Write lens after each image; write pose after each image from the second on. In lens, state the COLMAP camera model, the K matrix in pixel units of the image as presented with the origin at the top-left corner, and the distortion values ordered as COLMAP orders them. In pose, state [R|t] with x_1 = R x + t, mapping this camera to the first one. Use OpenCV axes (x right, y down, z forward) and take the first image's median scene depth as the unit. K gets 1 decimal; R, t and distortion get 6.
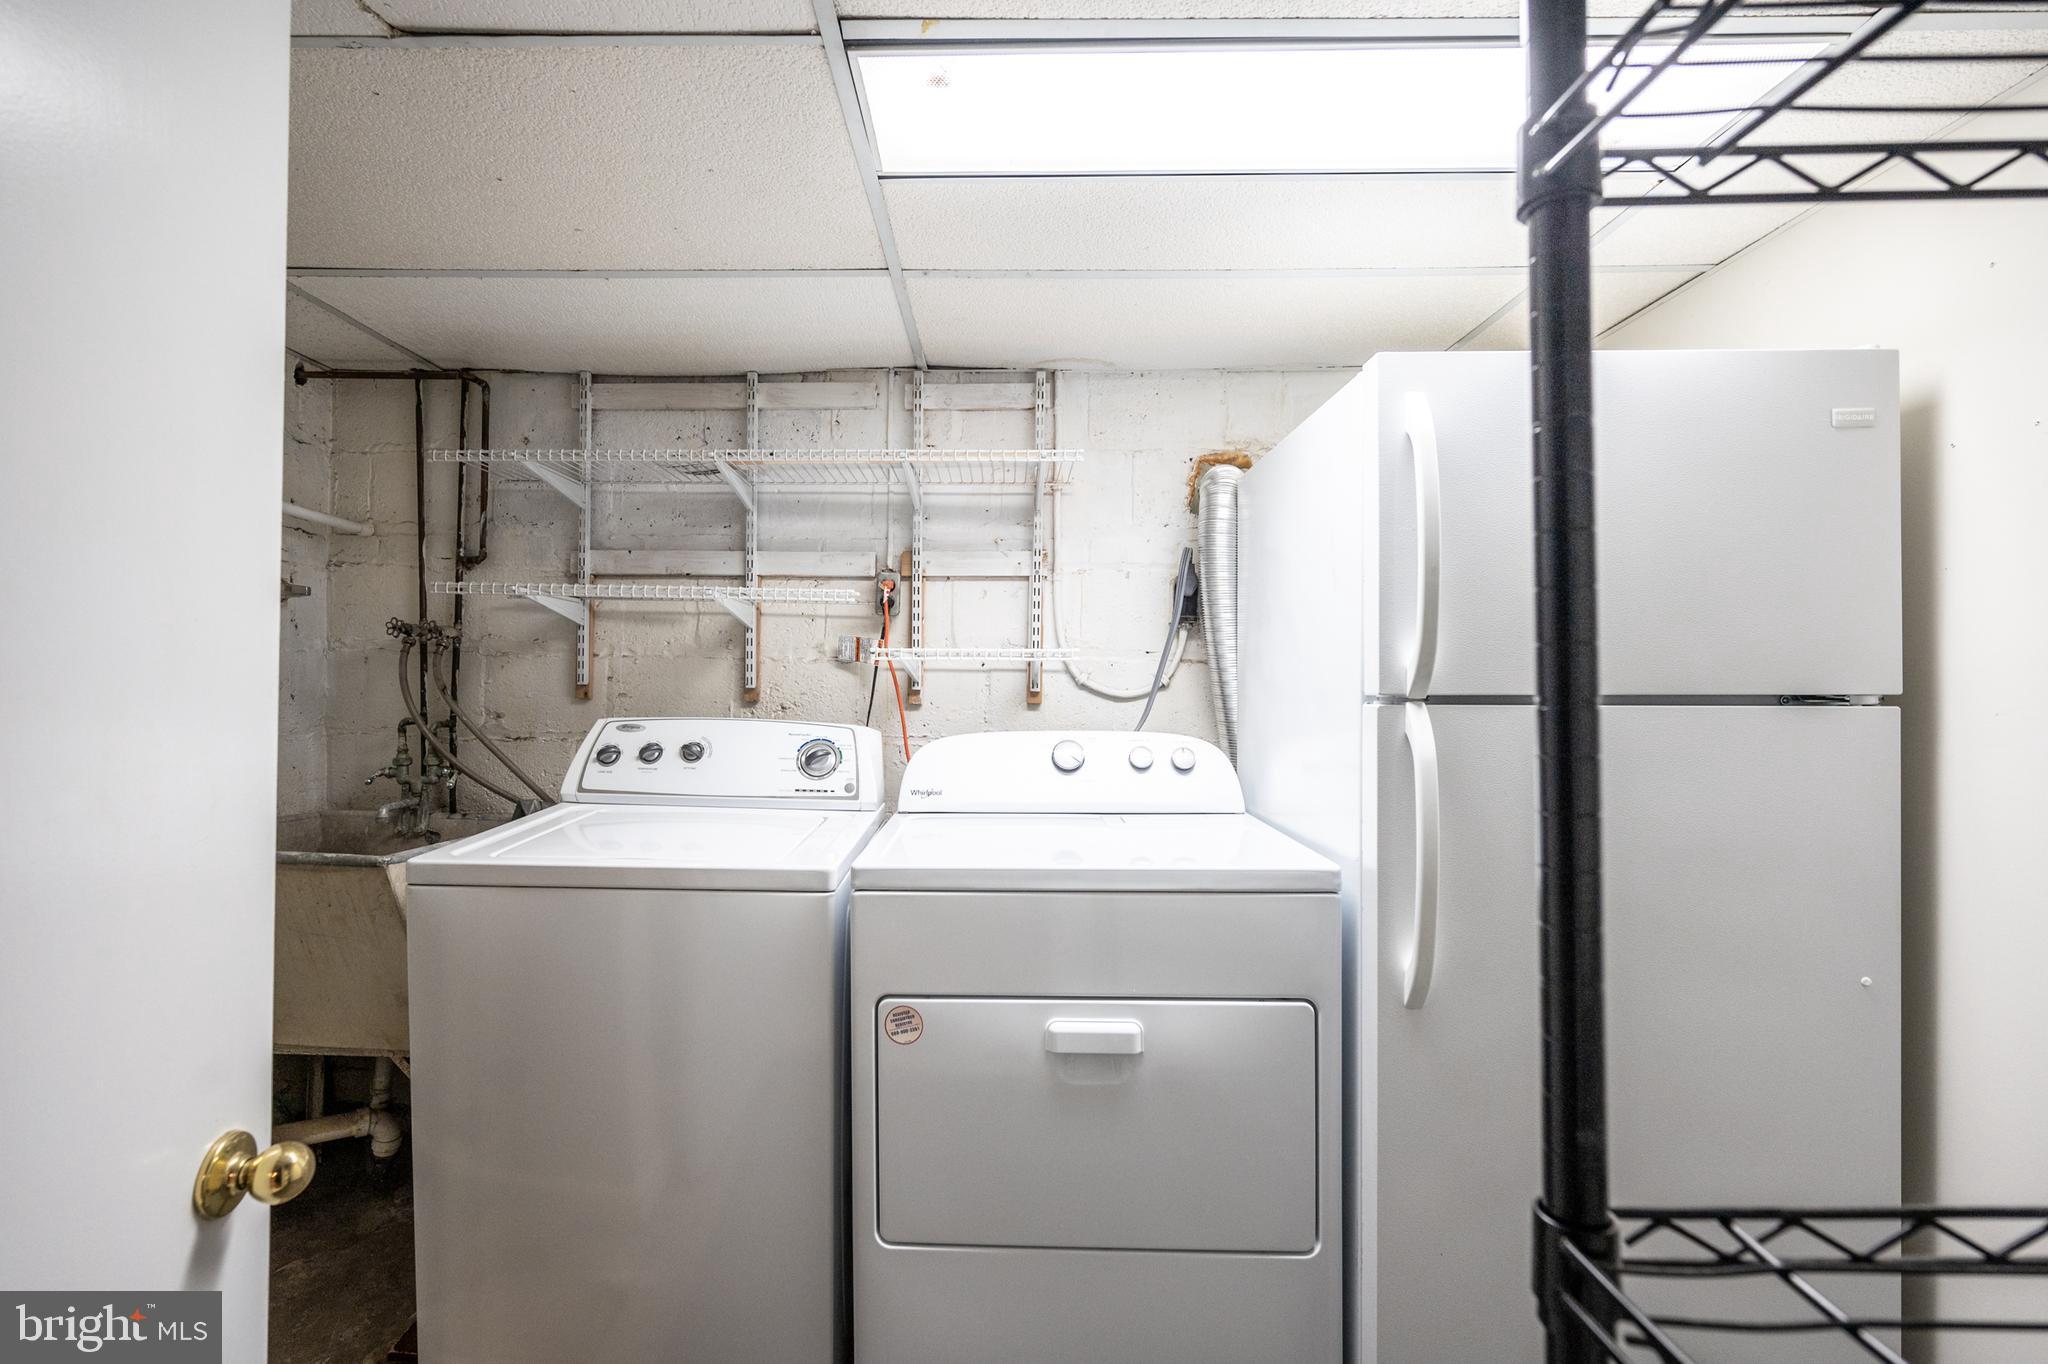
lens RADIAL K [[898.1, 0, 1011.5], [0, 898.1, 685.8], [0, 0, 1]] dist [-0.002056, 0.000017]
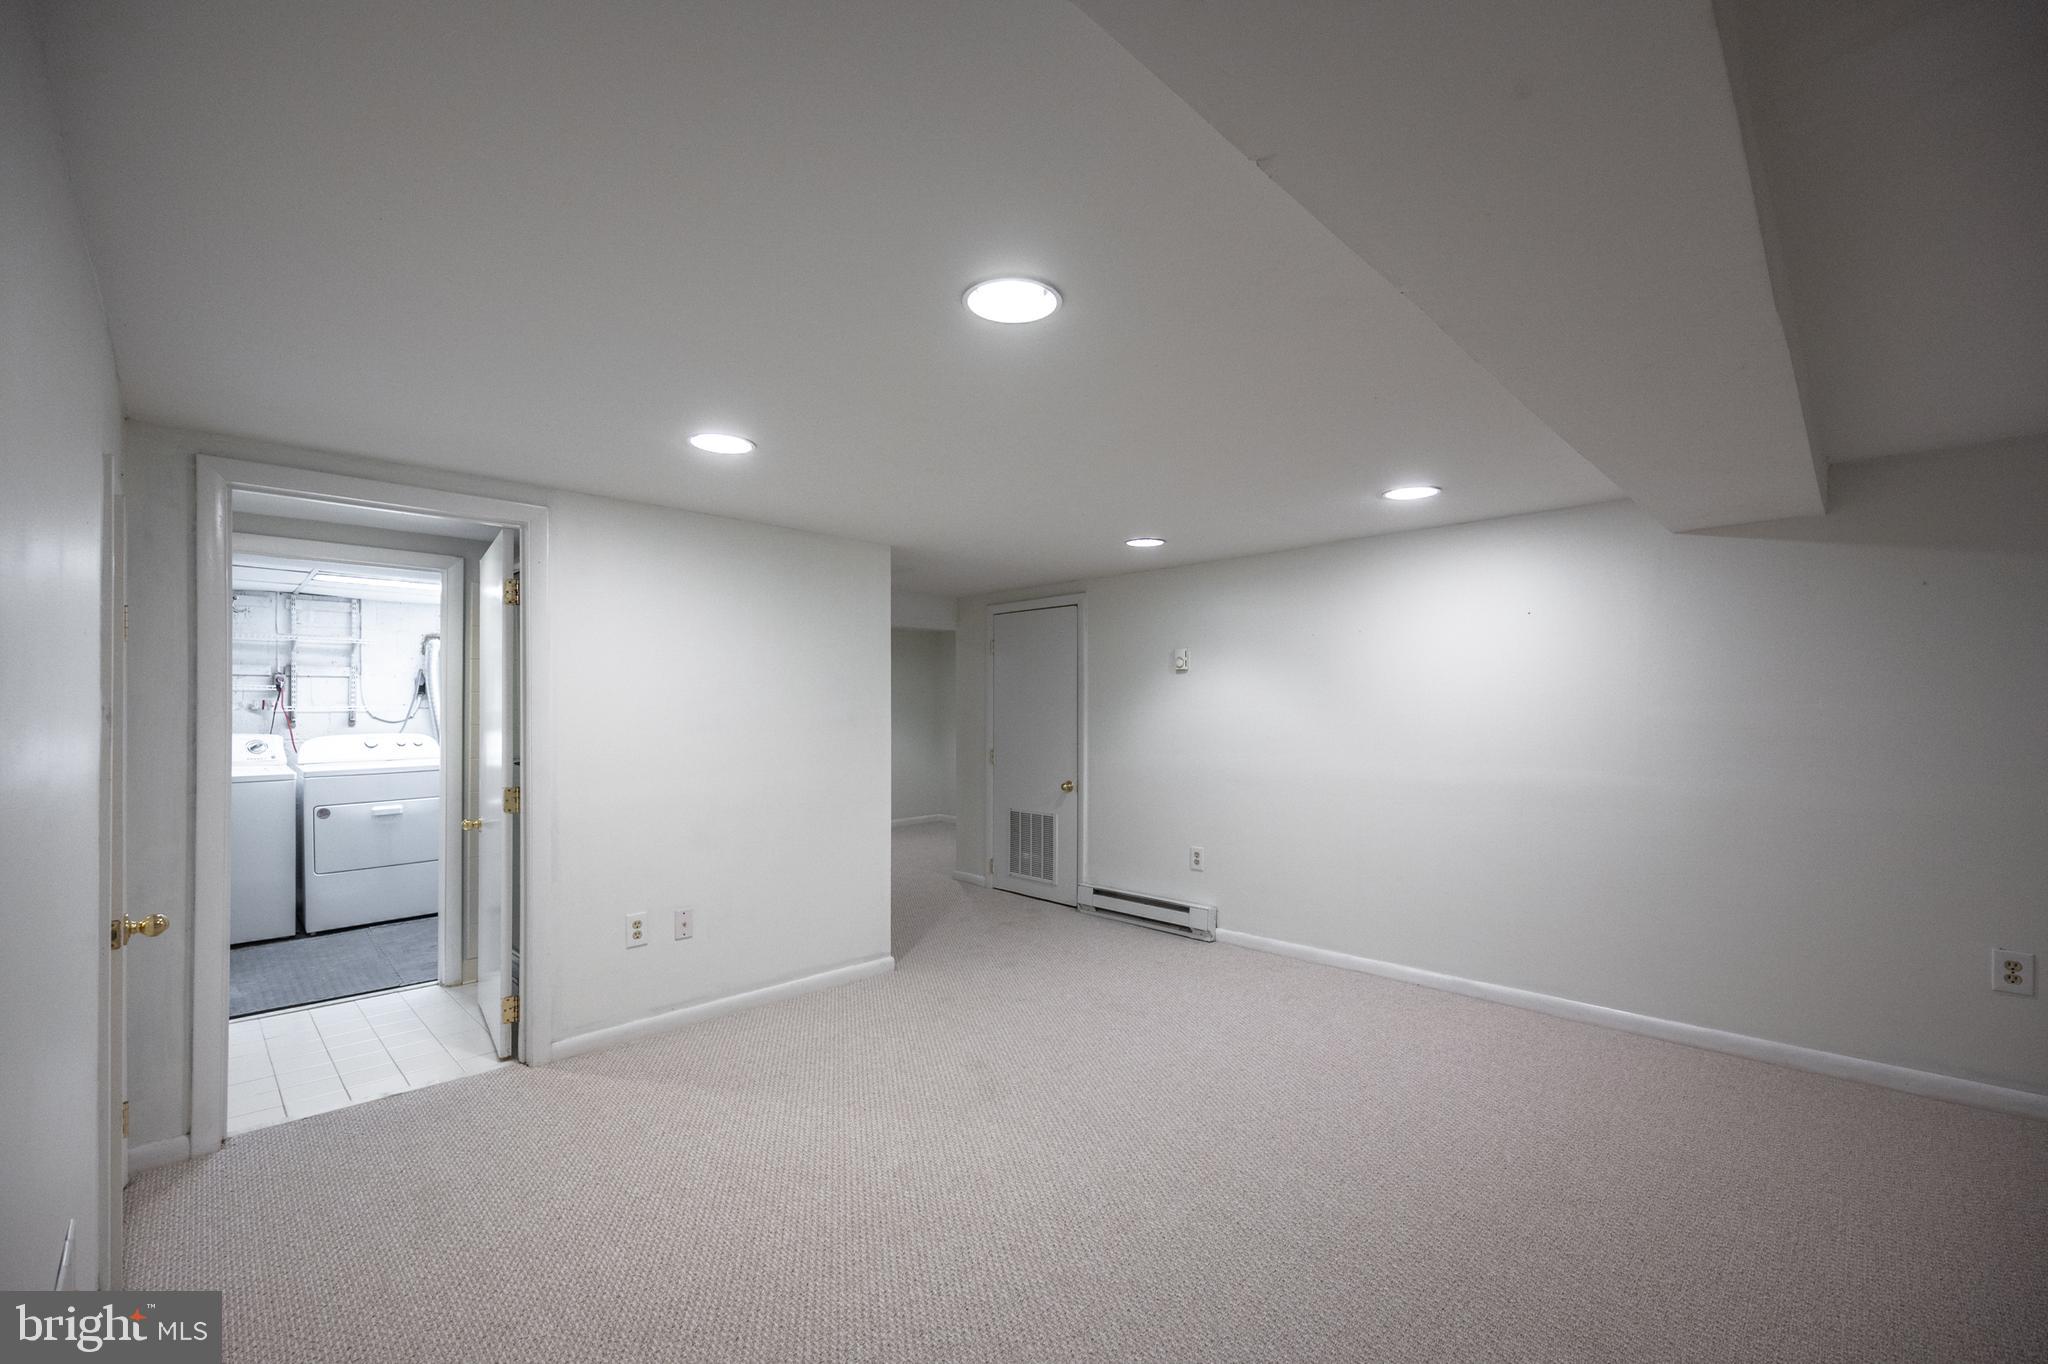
lens RADIAL K [[836.6, 0, 996.4], [0, 836.6, 707.5], [0, 0, 1]] dist [0.002805, 0.000185]
pose [[0.722403, -0.009919, 0.691401, -0.313219], [0.001226, 0.999914, 0.013064, -0.060819], [-0.691471, -0.008590, 0.722353, -2.118083]]
